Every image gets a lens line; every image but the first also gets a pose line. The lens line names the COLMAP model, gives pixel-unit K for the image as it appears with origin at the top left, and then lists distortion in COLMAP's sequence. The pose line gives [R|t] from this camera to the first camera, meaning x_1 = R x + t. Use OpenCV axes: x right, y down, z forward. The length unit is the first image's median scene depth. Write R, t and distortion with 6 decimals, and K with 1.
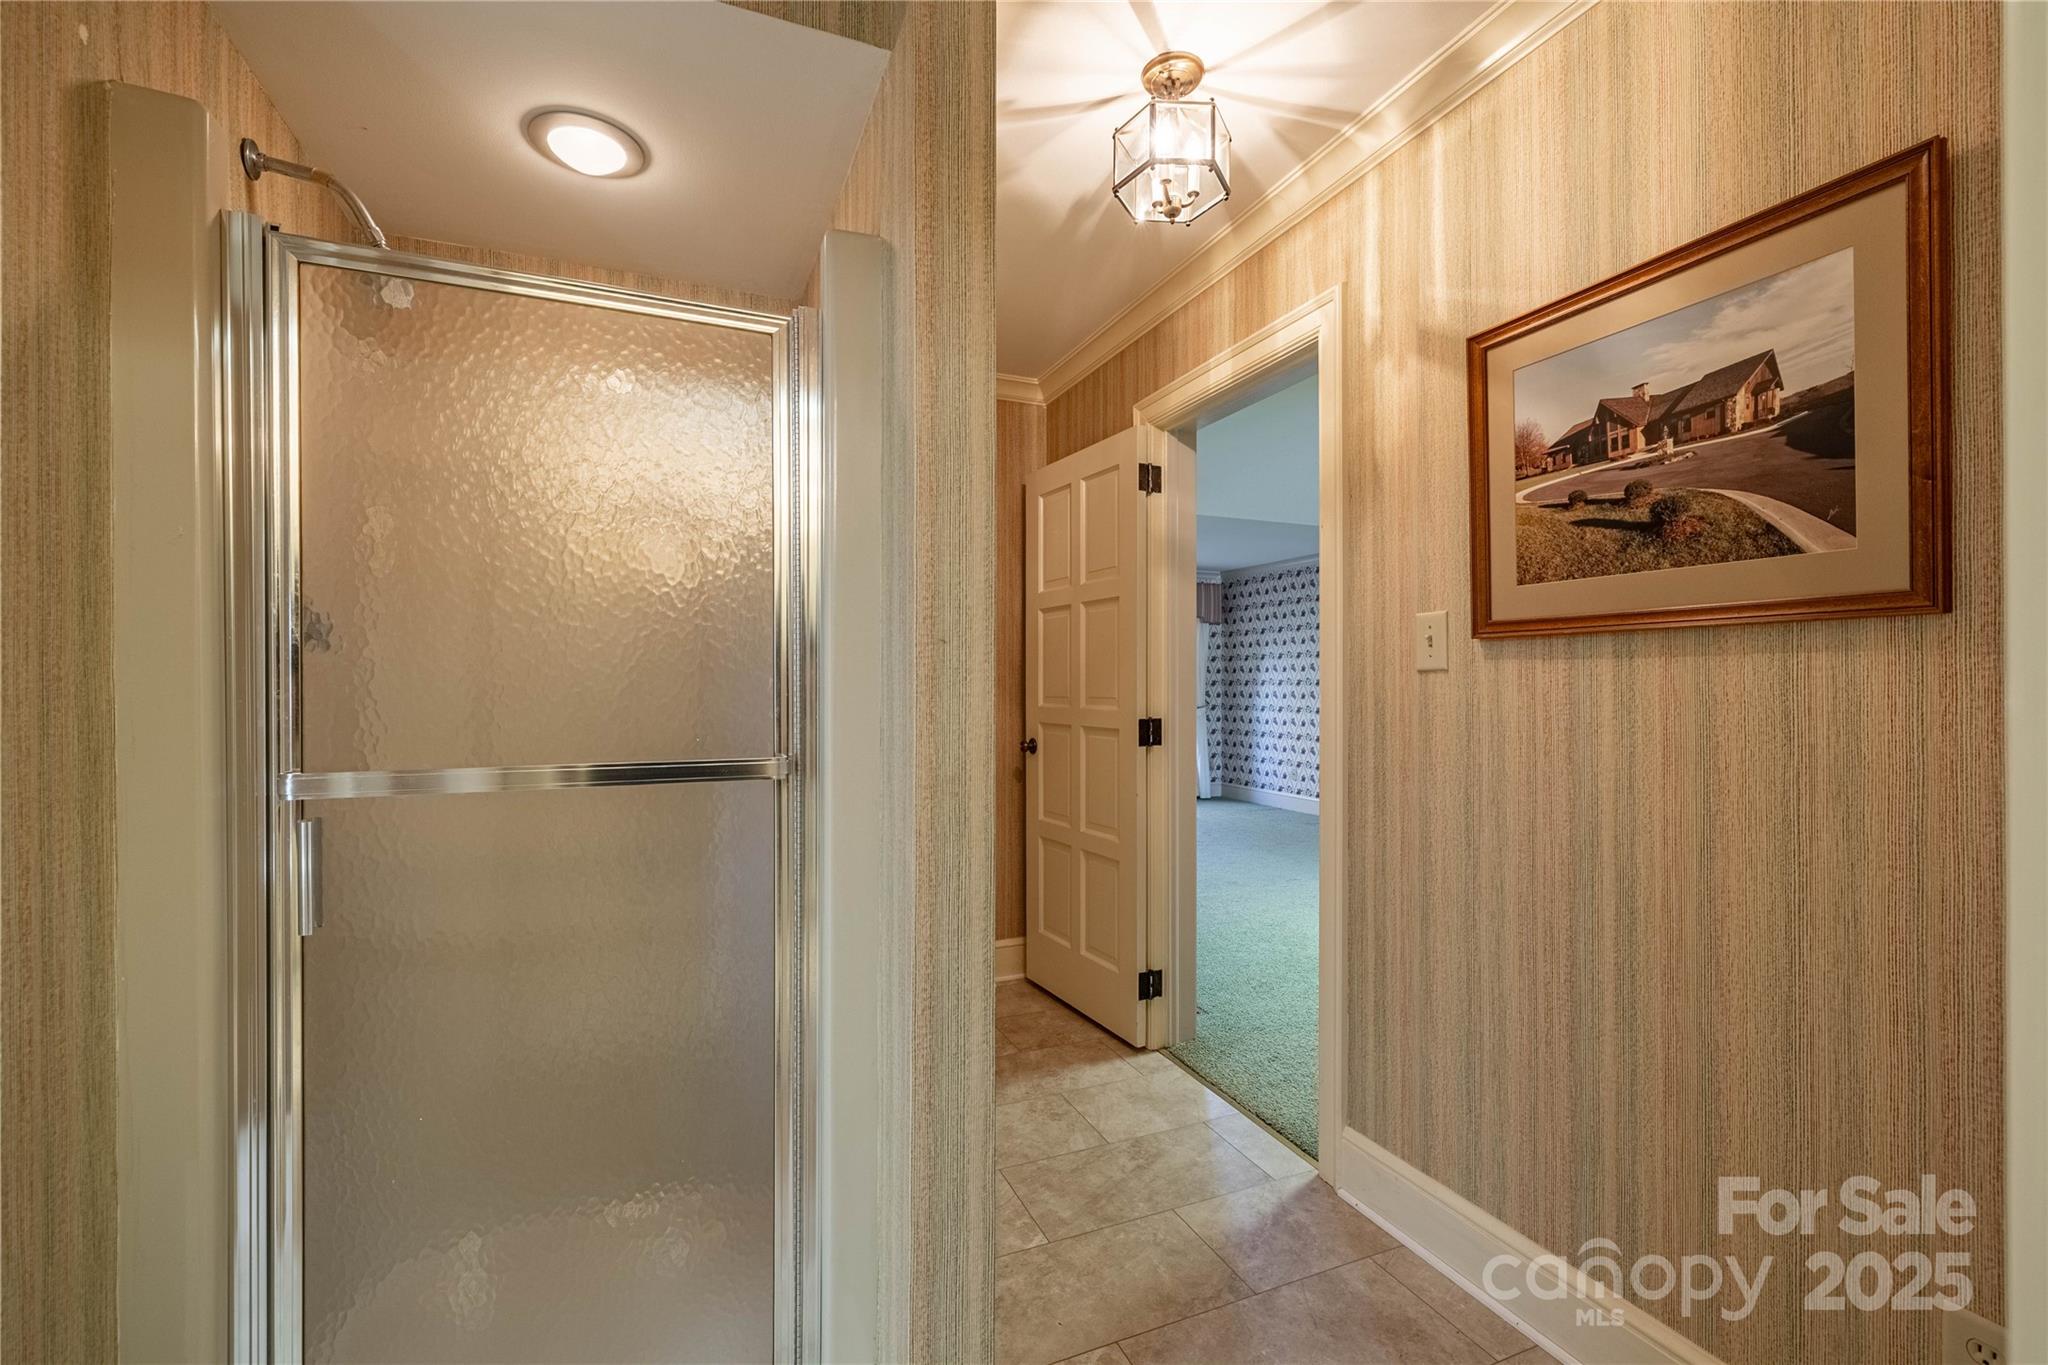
lens RADIAL K [[873.3, 0, 1026.5], [0, 873.3, 689.8], [0, 0, 1]] dist [0.001148, -0.000245]
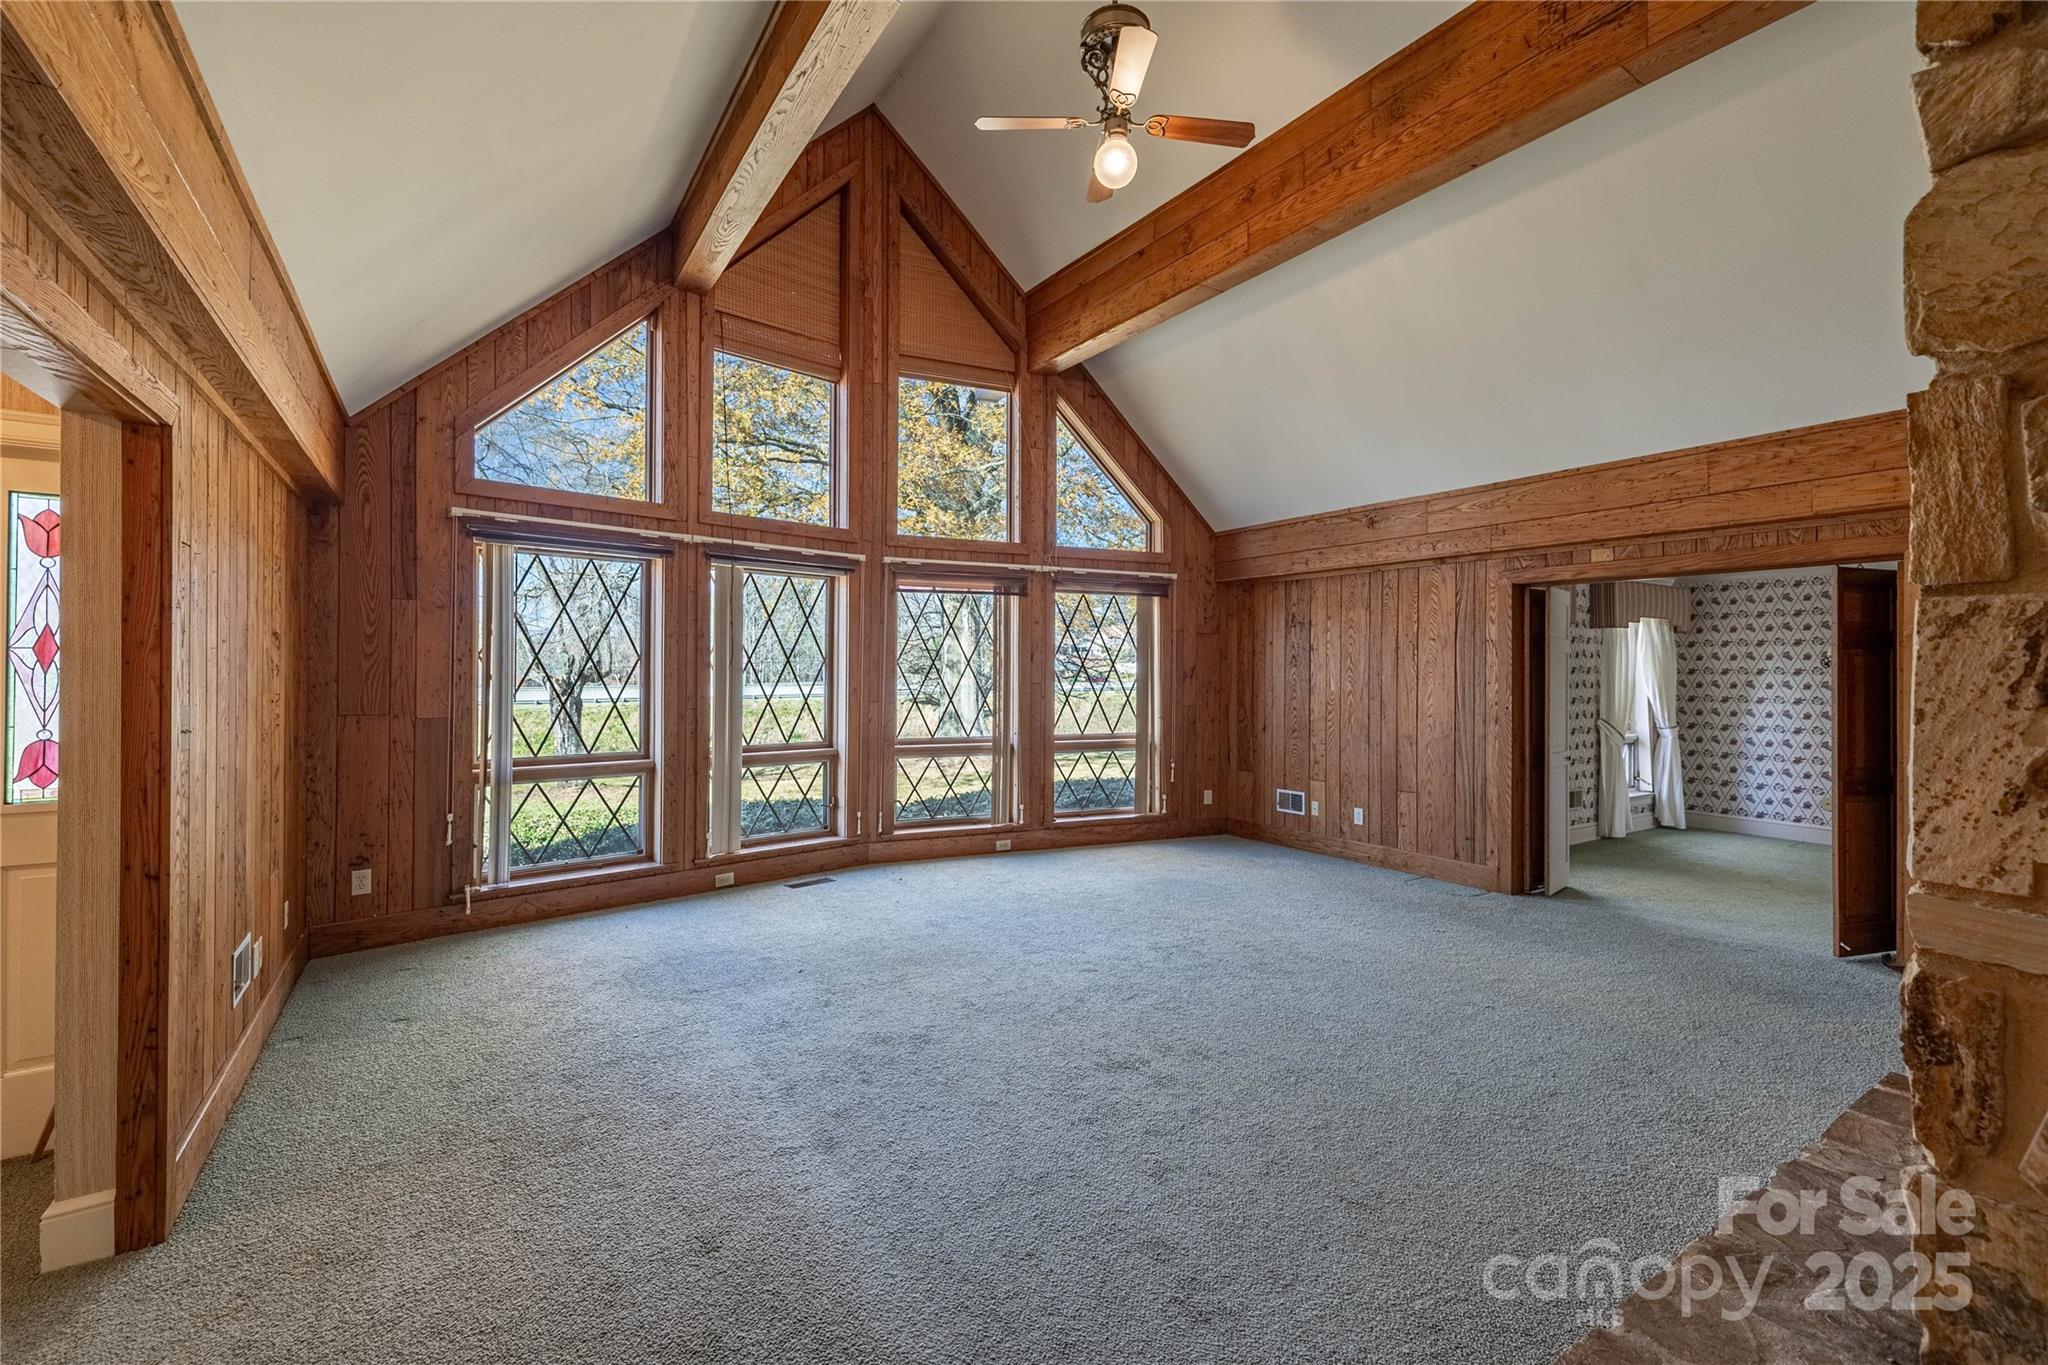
lens RADIAL K [[873.3, 0, 1013.6], [0, 873.3, 664.7], [0, 0, 1]] dist [0.001148, -0.000245]
pose [[0.987773, 0.013919, 0.155278, -0.613331], [-0.011526, 0.999801, -0.016306, -0.020651], [-0.155474, 0.014317, 0.987736, 0.223615]]
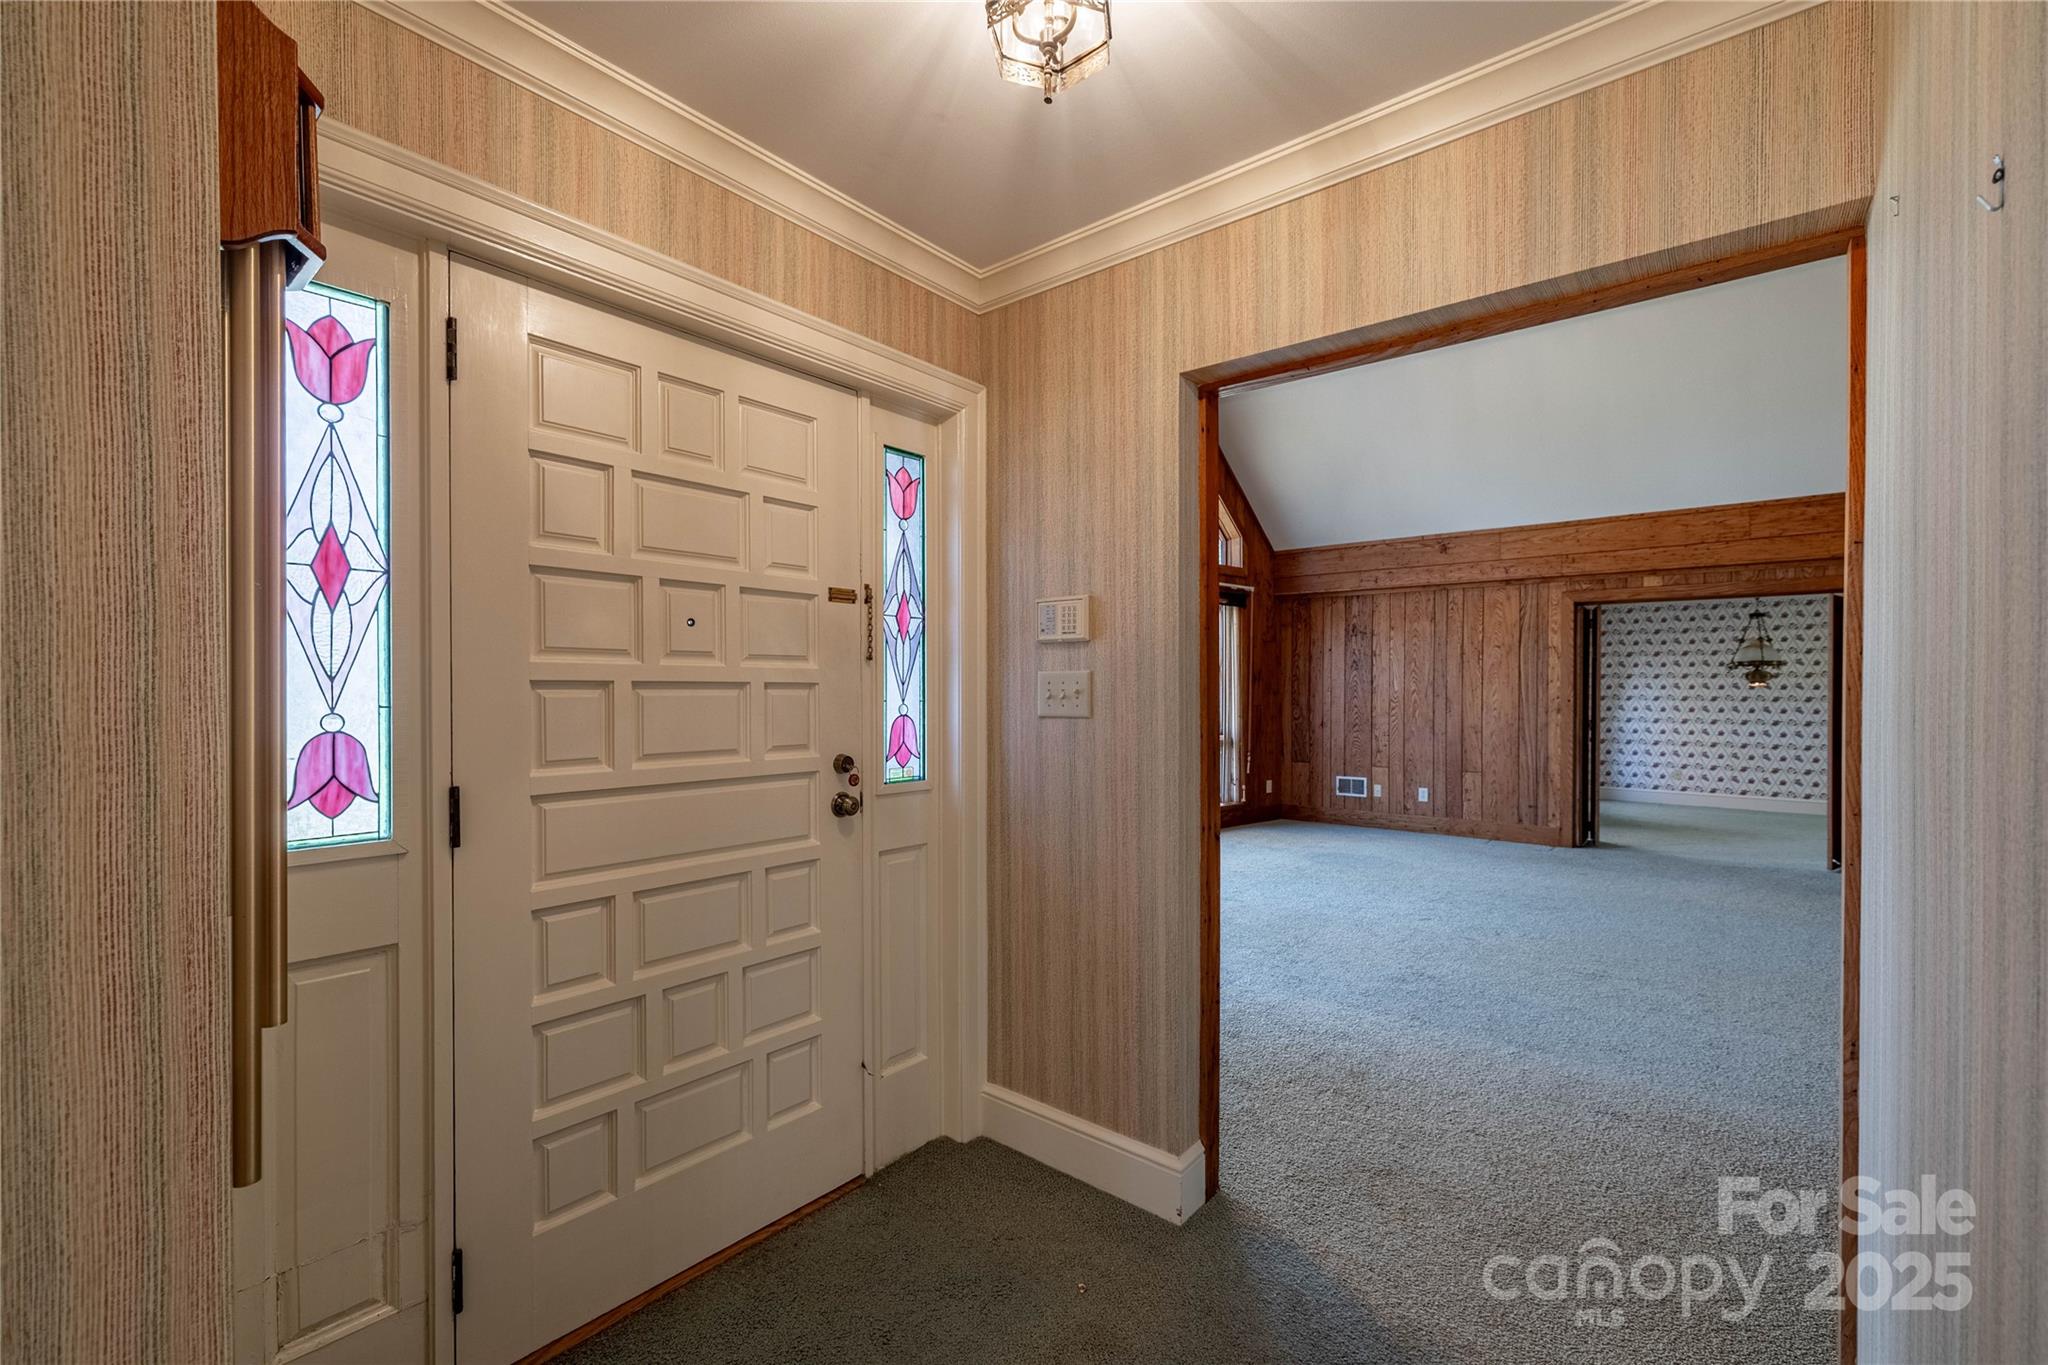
lens RADIAL K [[873.3, 0, 1009.0], [0, 873.3, 695.9], [0, 0, 1]] dist [0.001148, -0.000245]
pose [[0.895846, 0.007102, 0.444307, -0.978811], [-0.006389, 0.999975, -0.003101, -0.002099], [-0.444318, -0.000060, 0.895869, 0.305968]]
